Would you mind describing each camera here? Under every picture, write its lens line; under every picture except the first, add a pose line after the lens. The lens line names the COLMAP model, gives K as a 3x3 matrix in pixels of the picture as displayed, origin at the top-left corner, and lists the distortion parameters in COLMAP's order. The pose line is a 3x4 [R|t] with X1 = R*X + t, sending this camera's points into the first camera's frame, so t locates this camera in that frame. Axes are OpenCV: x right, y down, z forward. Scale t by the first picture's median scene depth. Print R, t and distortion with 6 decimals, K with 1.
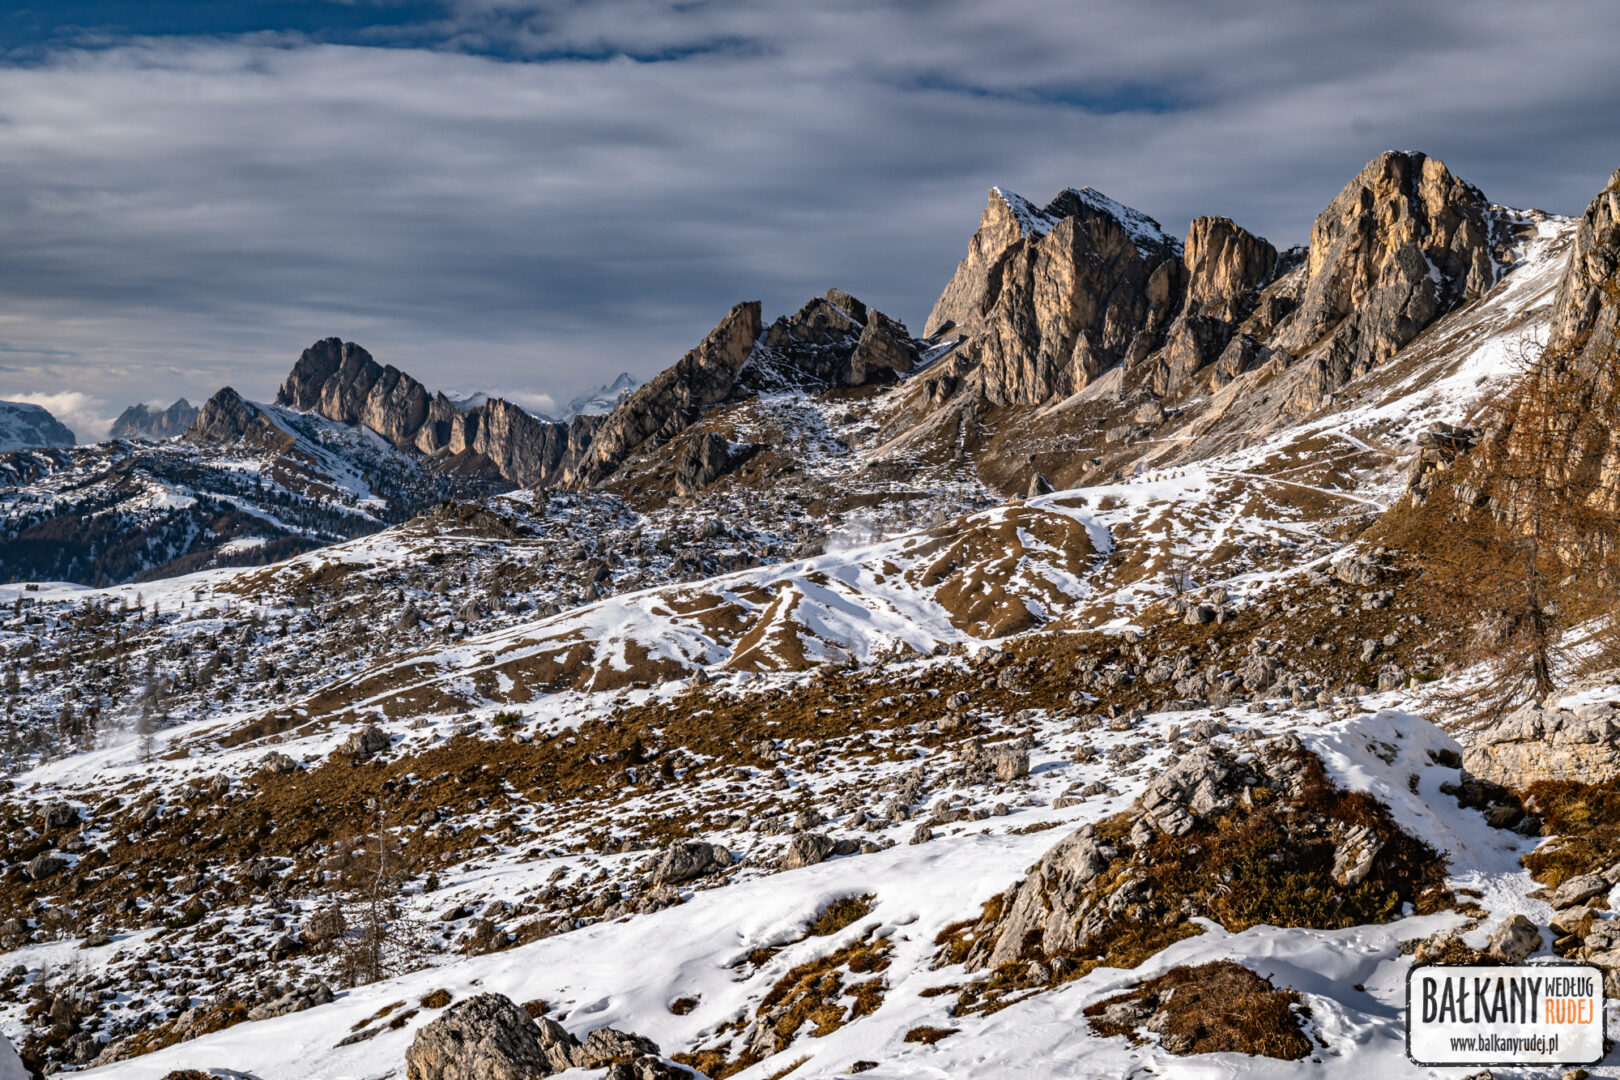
lens RADIAL K [[2660.5, 0, 809.9], [0, 2660.5, 540.5], [0, 0, 1]] dist [0.022874, 0.000000]
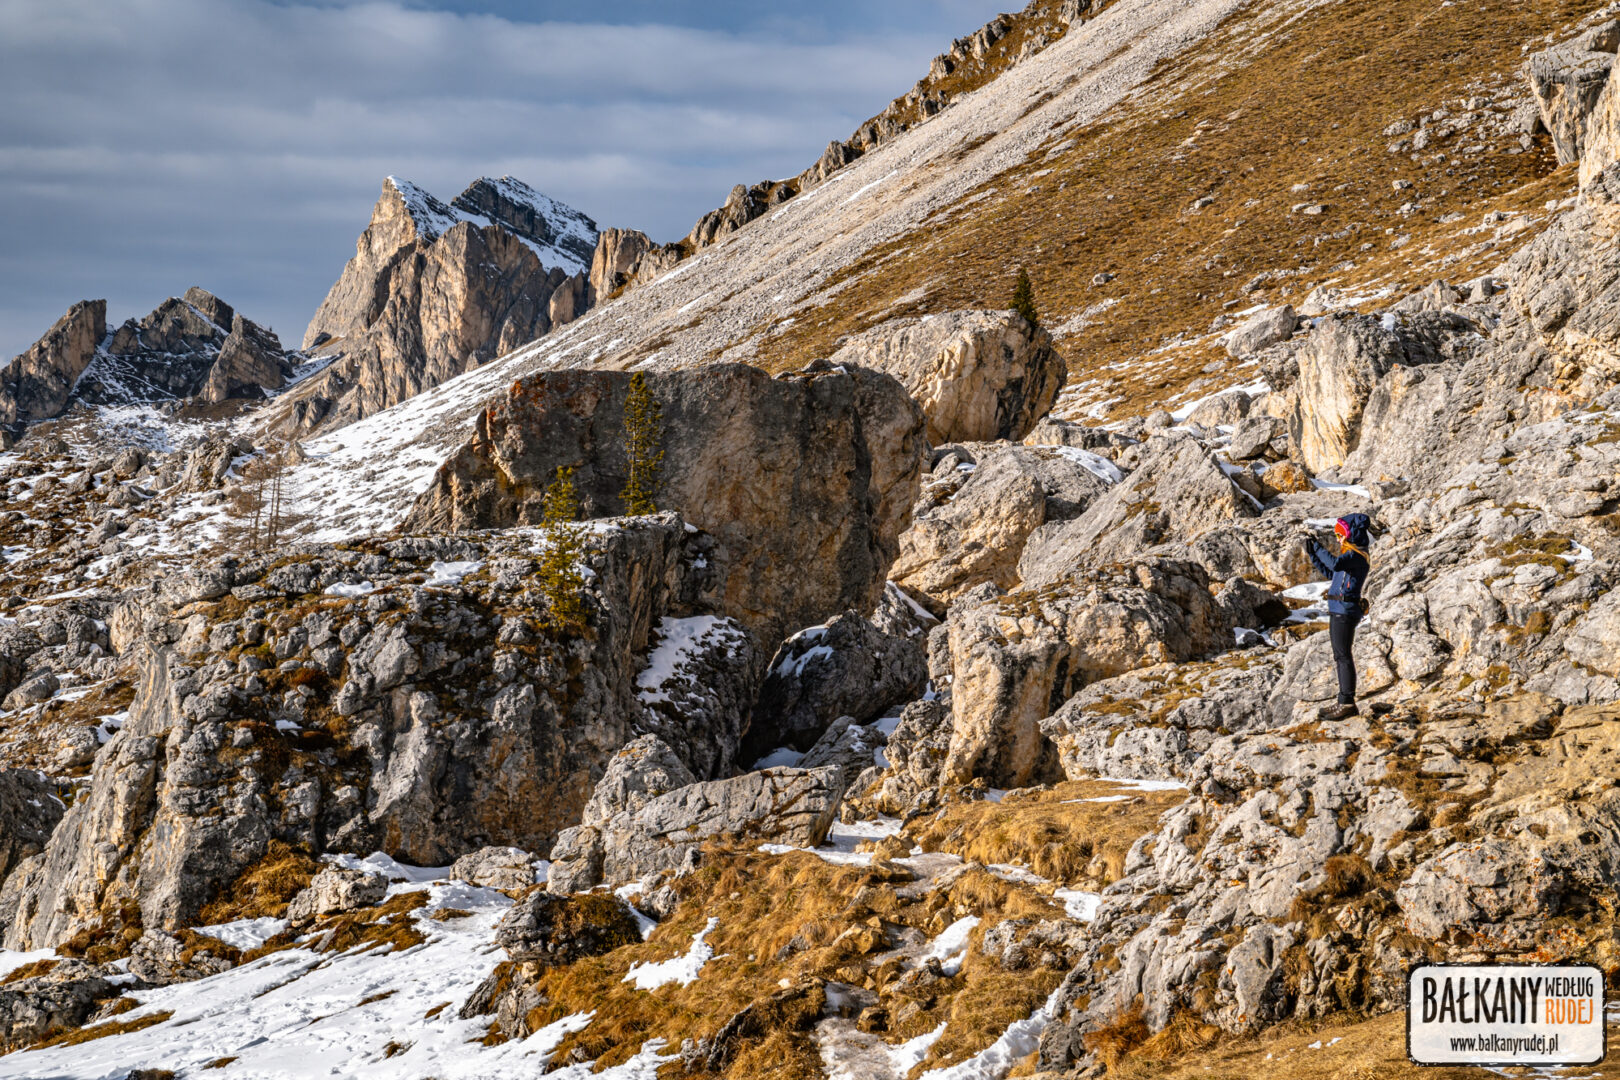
lens RADIAL K [[3621.6, 0, 810.4], [0, 3621.6, 539.3], [0, 0, 1]] dist [-0.020306, 0.000000]
pose [[0.985938, 0.030449, 0.164311, 0.016430], [-0.027618, 0.999429, -0.019491, 0.002938], [-0.164811, 0.014679, 0.986216, -0.182126]]
